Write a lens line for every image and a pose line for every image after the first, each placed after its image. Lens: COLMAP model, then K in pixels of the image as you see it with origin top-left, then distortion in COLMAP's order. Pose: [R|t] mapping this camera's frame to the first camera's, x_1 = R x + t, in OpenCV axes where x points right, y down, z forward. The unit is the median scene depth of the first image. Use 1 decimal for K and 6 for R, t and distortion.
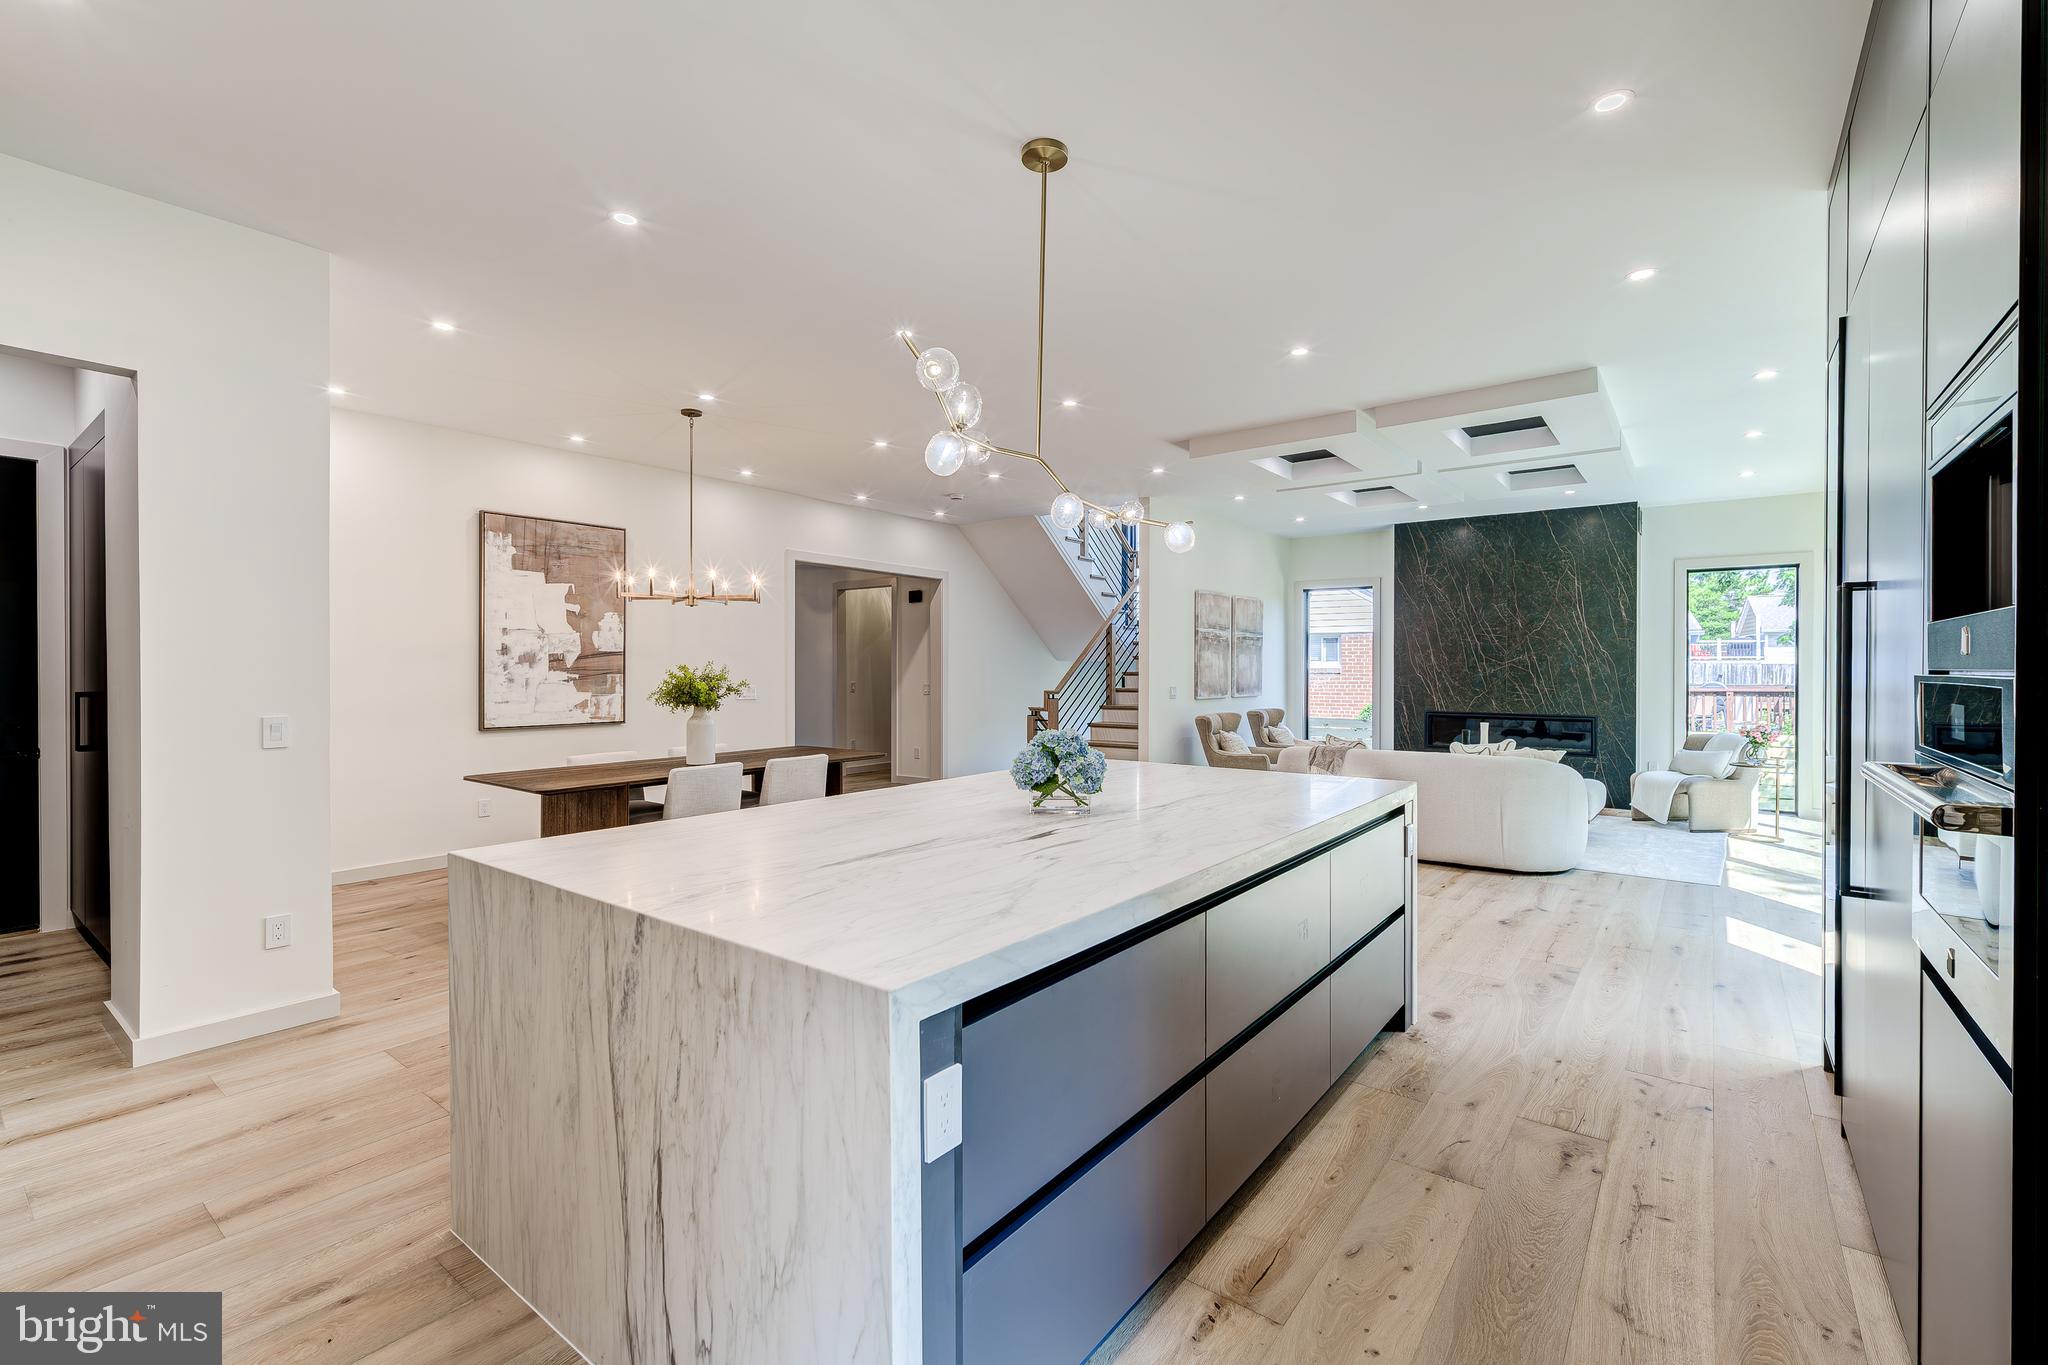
lens RADIAL K [[883.8, 0, 1027.0], [0, 883.8, 675.9], [0, 0, 1]] dist [0.000961, 0.000029]
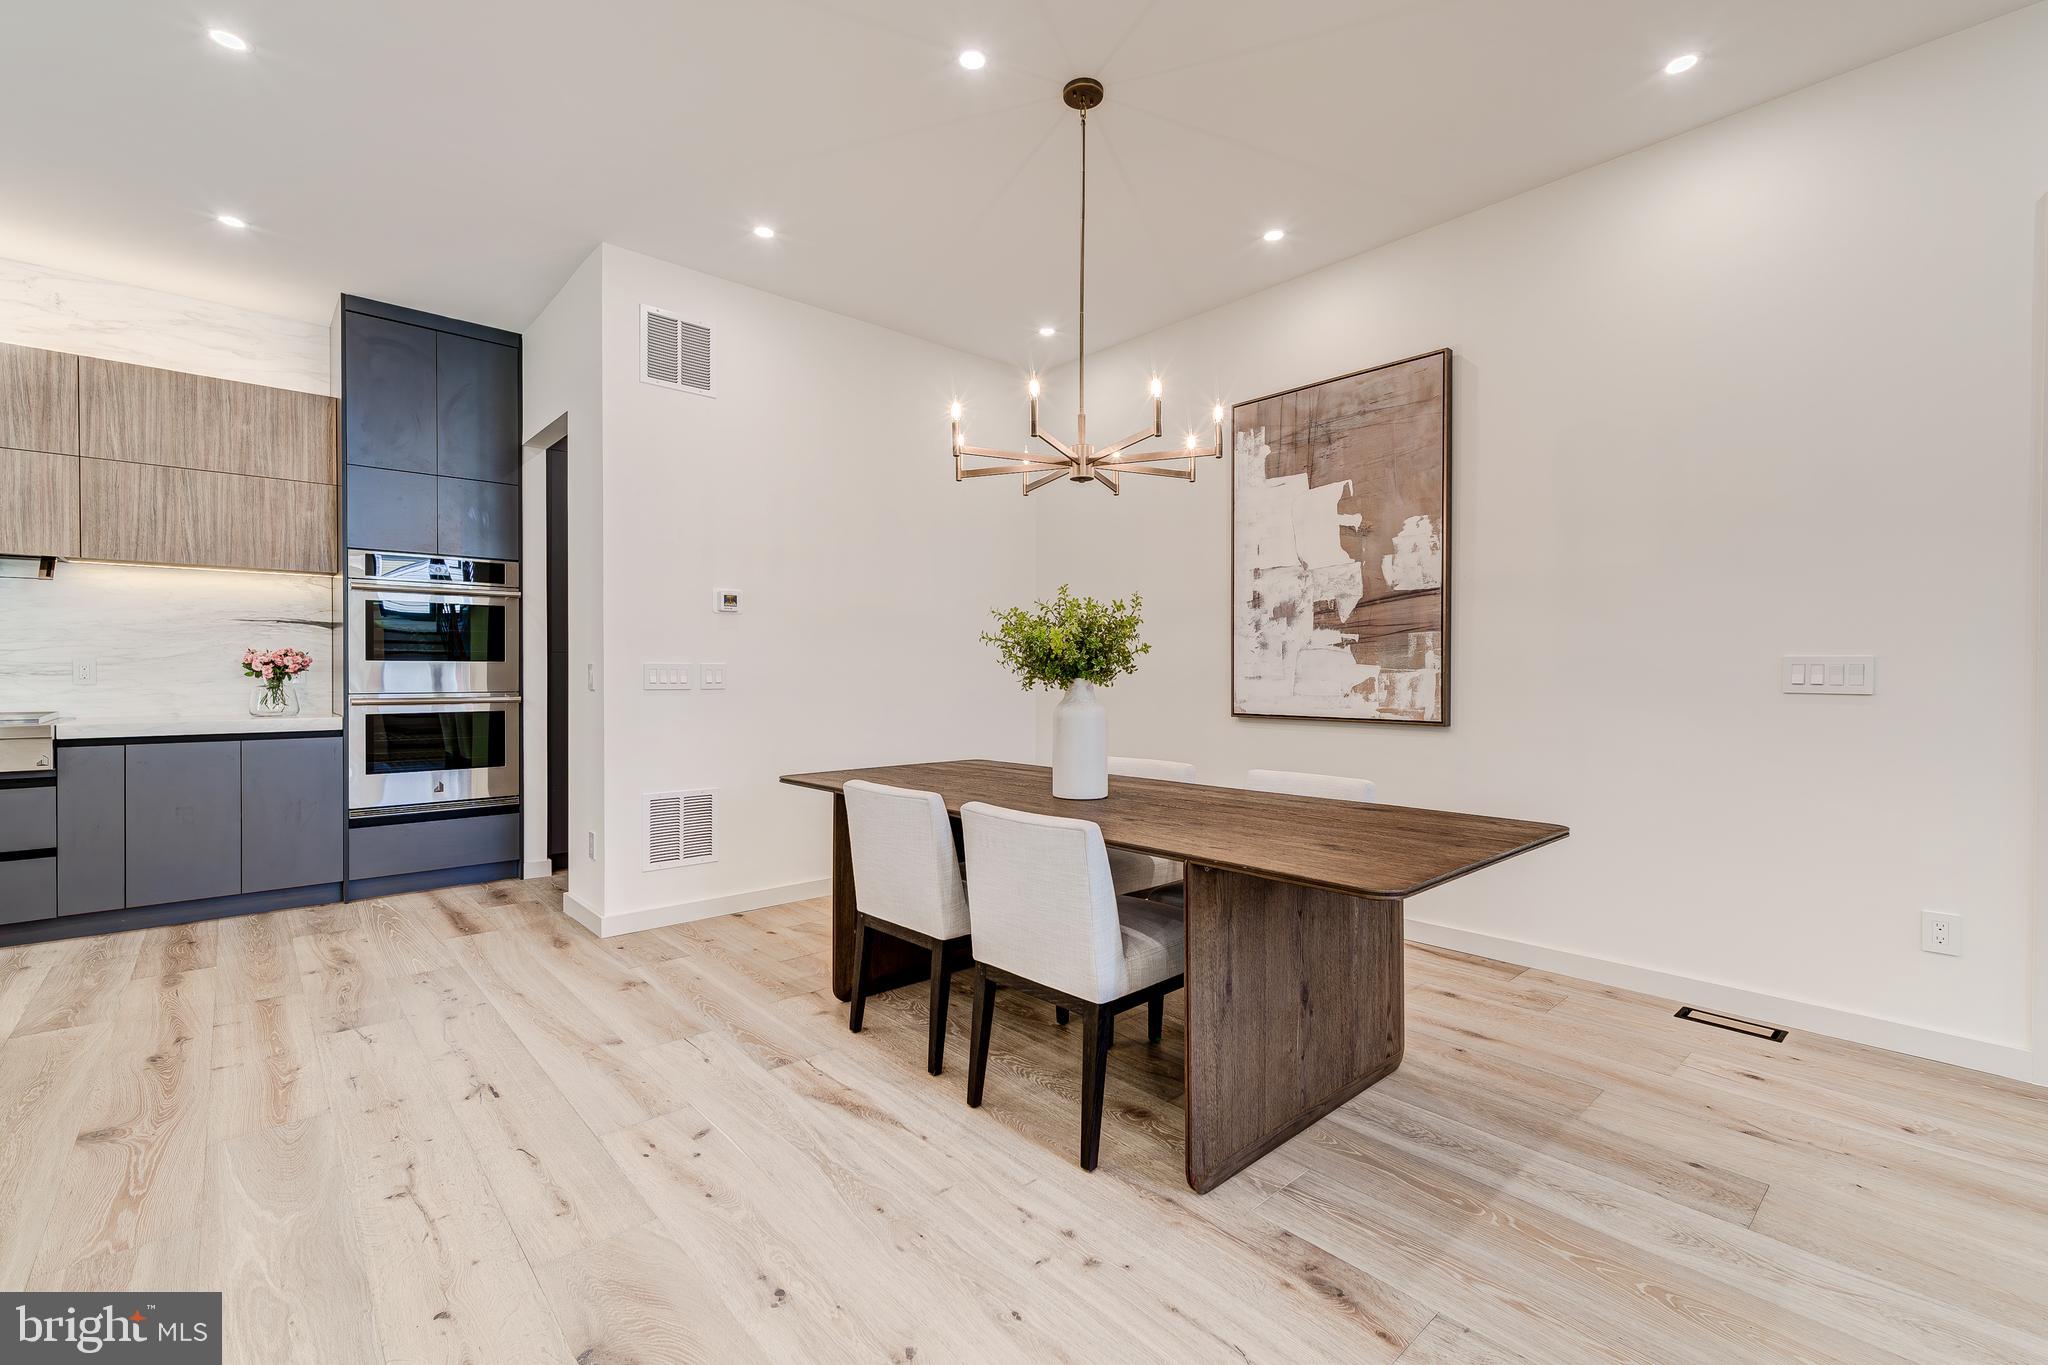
lens RADIAL K [[883.8, 0, 1023.2], [0, 883.8, 677.4], [0, 0, 1]] dist [0.000961, 0.000029]
pose [[-0.185757, 0.006475, -0.982574, 0.106103], [-0.009348, 0.999921, 0.008357, 0.024808], [0.982551, 0.010738, -0.185681, 0.918146]]
